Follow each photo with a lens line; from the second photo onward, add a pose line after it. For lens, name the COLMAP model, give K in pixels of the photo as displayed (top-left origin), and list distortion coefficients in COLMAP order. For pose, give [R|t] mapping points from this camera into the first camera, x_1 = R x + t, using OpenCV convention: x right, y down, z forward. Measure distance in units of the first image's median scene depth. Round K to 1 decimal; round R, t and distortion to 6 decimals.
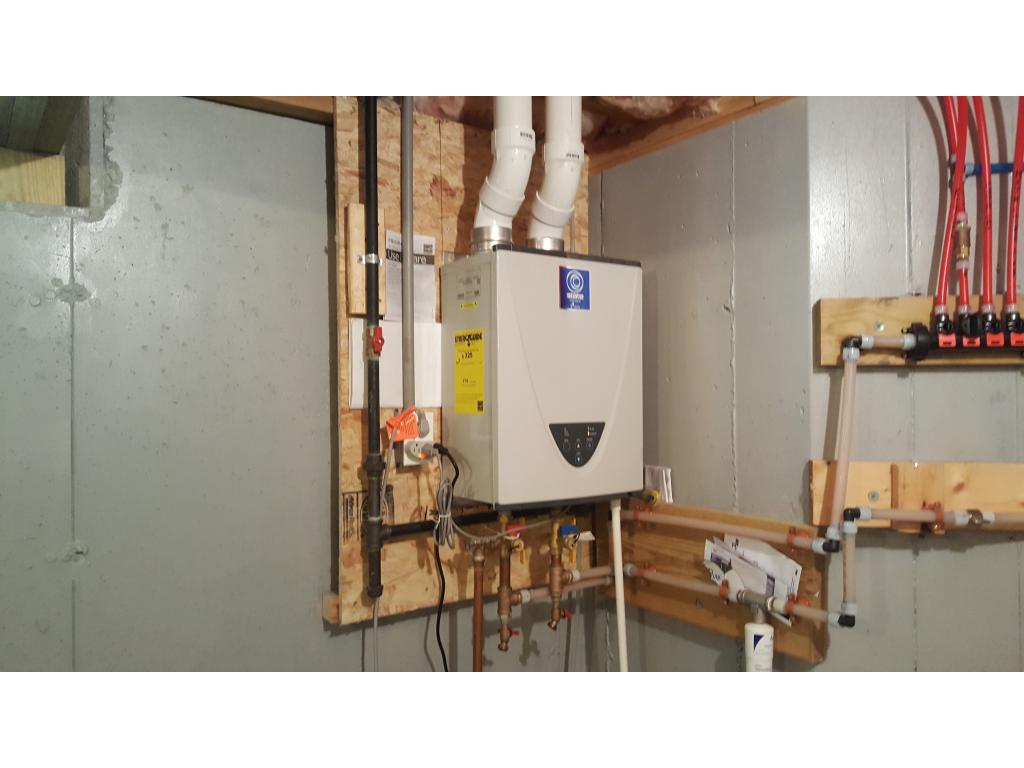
lens RADIAL K [[767.7, 0, 511.9], [0, 767.7, 382.7], [0, 0, 1]] dist [0.056220, -0.046548]
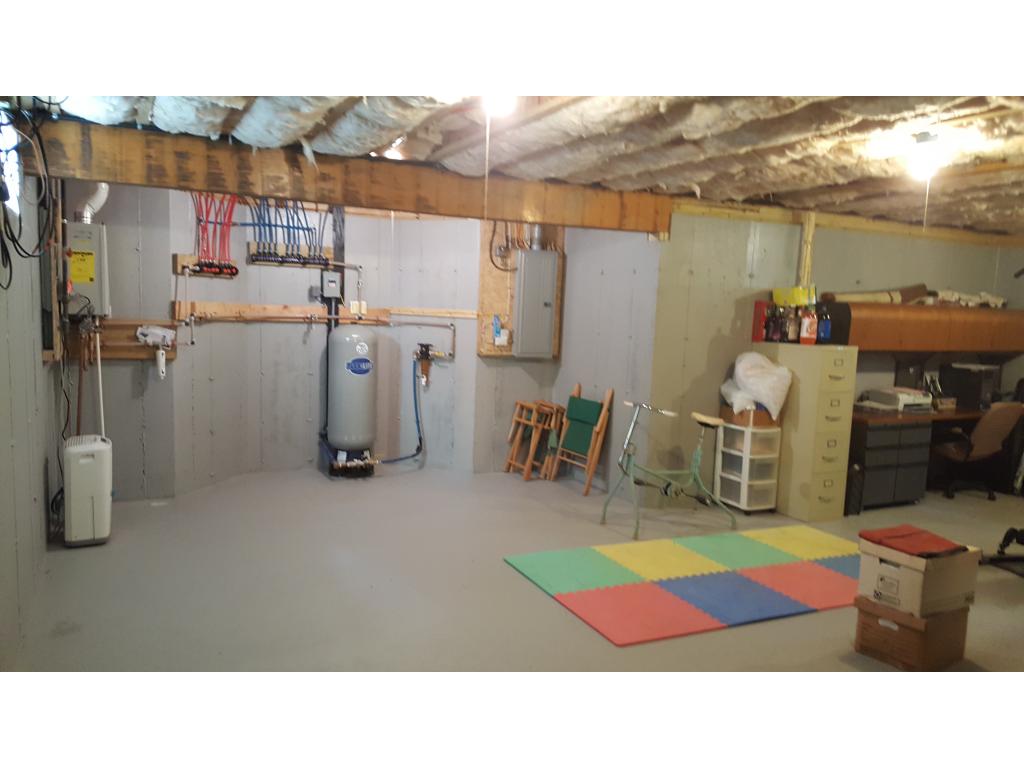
lens RADIAL K [[767.7, 0, 511.3], [0, 767.7, 385.2], [0, 0, 1]] dist [0.056220, -0.046548]
pose [[0.175926, -0.084558, 0.980765, -2.627660], [-0.057254, 0.993739, 0.095947, 0.055039], [-0.982737, -0.073032, 0.169983, -1.024632]]
